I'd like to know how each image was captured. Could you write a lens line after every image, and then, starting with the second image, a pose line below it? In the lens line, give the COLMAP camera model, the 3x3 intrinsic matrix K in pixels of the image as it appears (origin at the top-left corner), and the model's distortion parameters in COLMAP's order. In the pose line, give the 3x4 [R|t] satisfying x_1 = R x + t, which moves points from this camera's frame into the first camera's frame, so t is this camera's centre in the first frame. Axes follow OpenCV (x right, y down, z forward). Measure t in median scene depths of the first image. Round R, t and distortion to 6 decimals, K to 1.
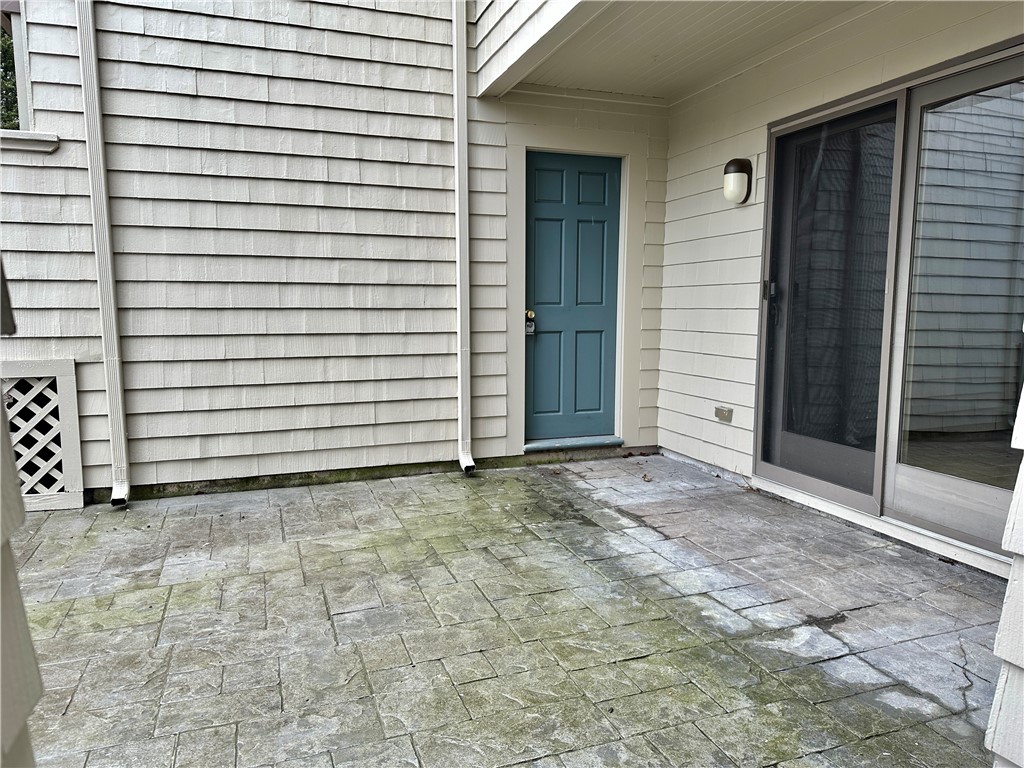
lens RADIAL K [[720.8, 0, 513.5], [0, 720.8, 385.4], [0, 0, 1]] dist [-0.006382, -0.016433]
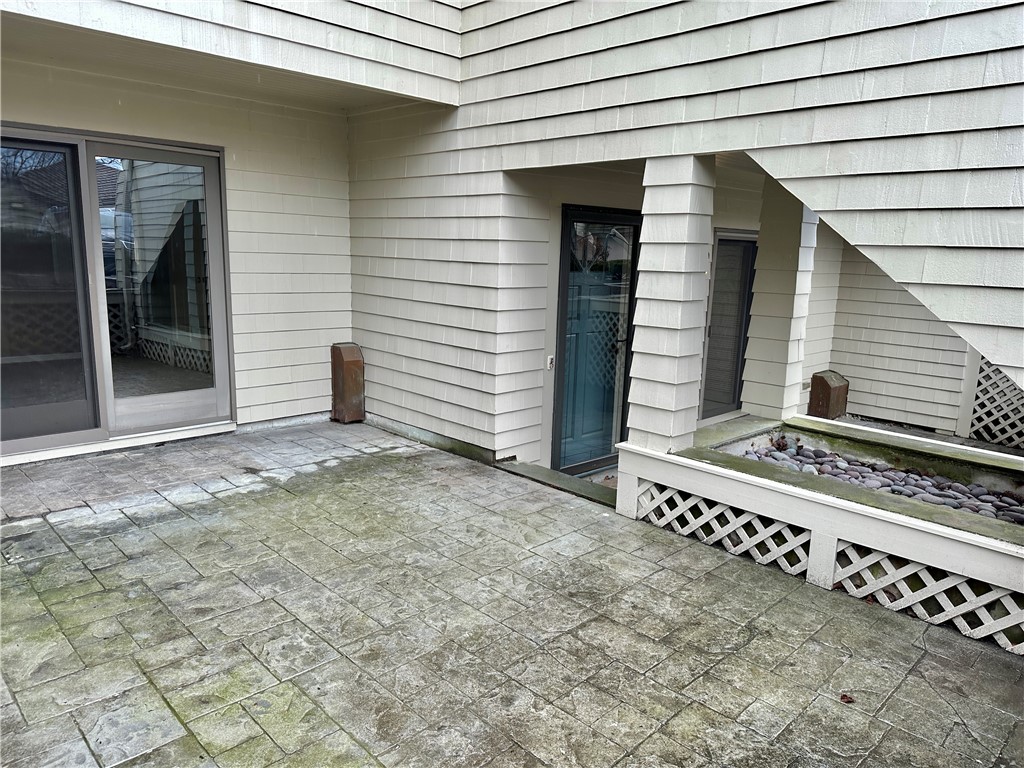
lens RADIAL K [[720.8, 0, 513.5], [0, 720.8, 374.2], [0, 0, 1]] dist [-0.006382, -0.016433]
pose [[-0.405544, -0.180718, 0.896033, -1.286071], [0.074151, 0.970527, 0.229302, -0.253563], [-0.911063, 0.159434, -0.380191, 0.929783]]
